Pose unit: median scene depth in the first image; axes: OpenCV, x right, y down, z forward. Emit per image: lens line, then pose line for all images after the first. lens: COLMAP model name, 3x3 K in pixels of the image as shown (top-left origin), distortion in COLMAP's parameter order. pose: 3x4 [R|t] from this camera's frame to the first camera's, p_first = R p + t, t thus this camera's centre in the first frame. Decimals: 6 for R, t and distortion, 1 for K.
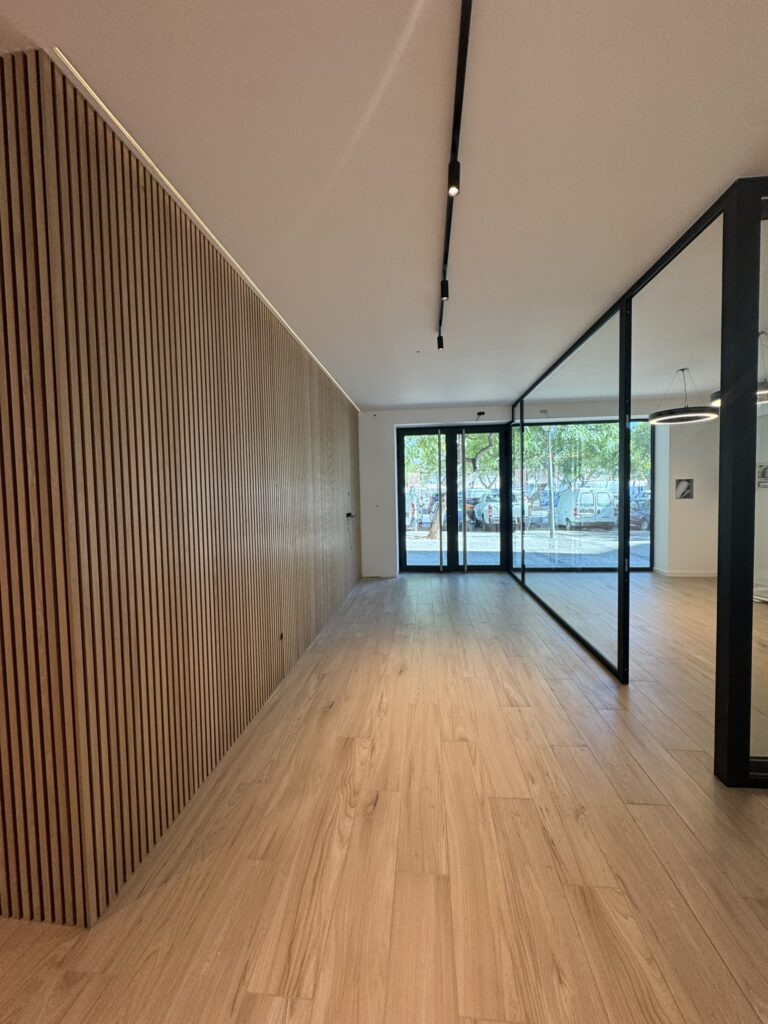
lens RADIAL K [[416.4, 0, 384.0], [0, 416.4, 512.0], [0, 0, 1]] dist [-0.001663, 0.000220]
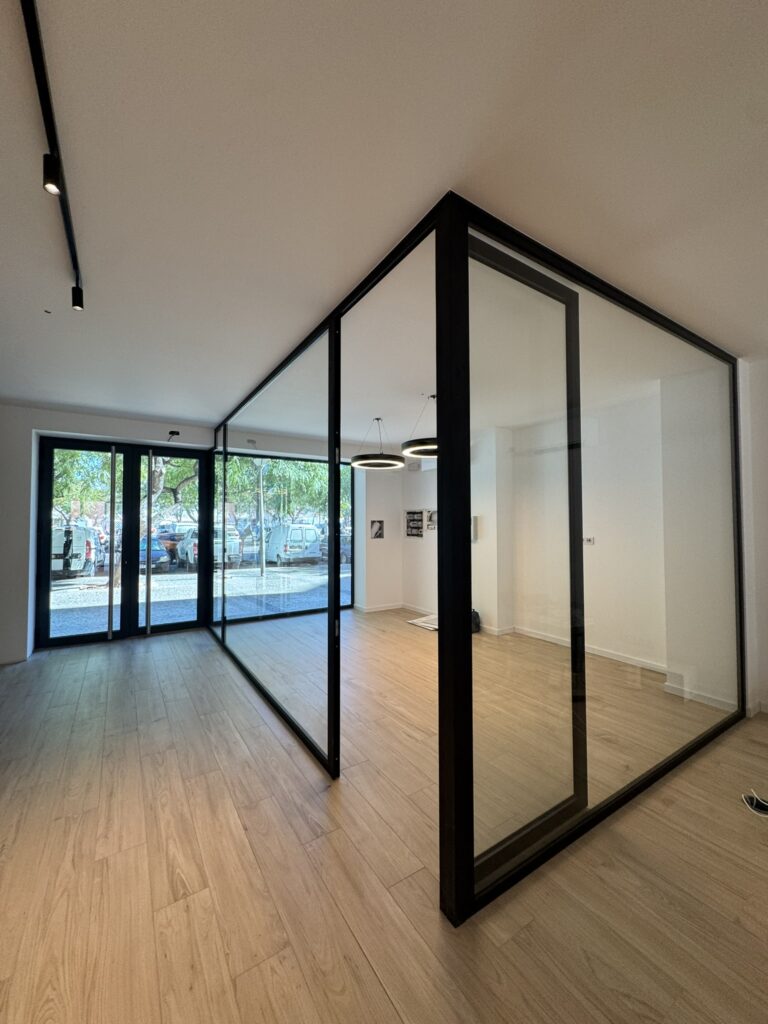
lens RADIAL K [[416.4, 0, 384.0], [0, 416.4, 512.0], [0, 0, 1]] dist [-0.001663, 0.000220]
pose [[0.789977, 0.036403, 0.612055, 0.069961], [0.013135, 0.997002, -0.076252, -0.018944], [-0.612996, 0.068277, 0.787130, 0.135689]]
